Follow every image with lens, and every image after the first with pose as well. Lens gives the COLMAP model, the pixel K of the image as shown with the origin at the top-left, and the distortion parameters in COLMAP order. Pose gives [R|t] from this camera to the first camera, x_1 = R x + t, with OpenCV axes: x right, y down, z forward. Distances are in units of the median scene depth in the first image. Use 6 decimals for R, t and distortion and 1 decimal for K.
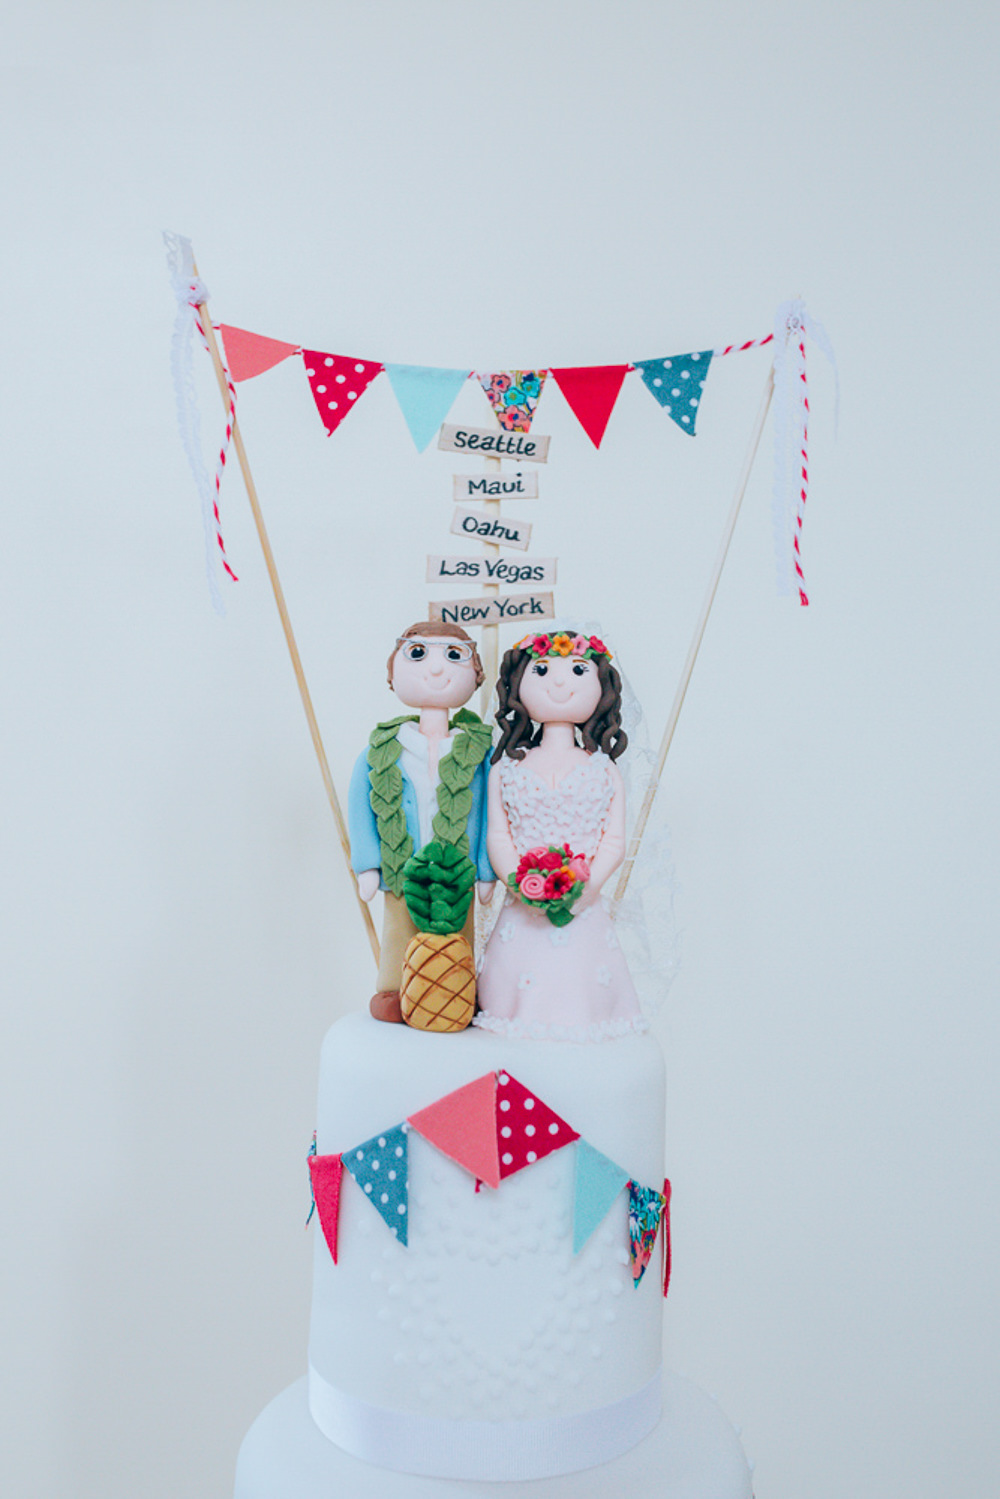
lens RADIAL K [[1477.0, 0, 498.7], [0, 1477.0, 737.9], [0, 0, 1]] dist [-0.045849, 0.000000]
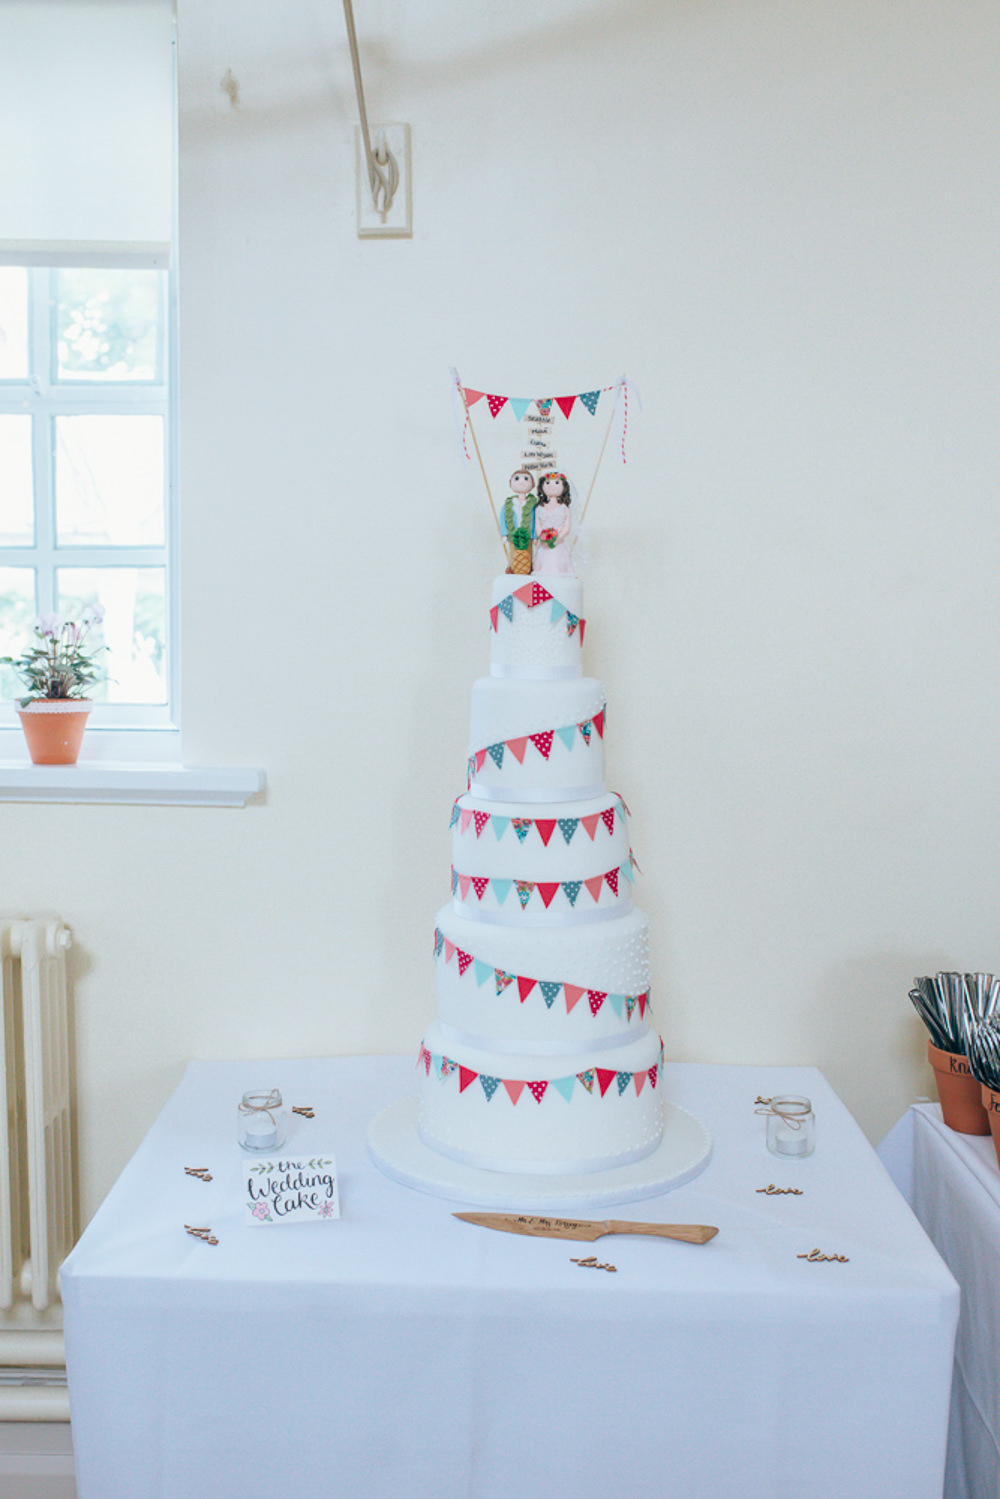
lens RADIAL K [[1477.0, 0, 511.2], [0, 1477.0, 756.5], [0, 0, 1]] dist [-0.045849, 0.000000]
pose [[0.989461, 0.011882, -0.144310, 0.479215], [0.010016, 0.988623, 0.150080, 0.079216], [0.144451, -0.149944, 0.978085, -2.780205]]
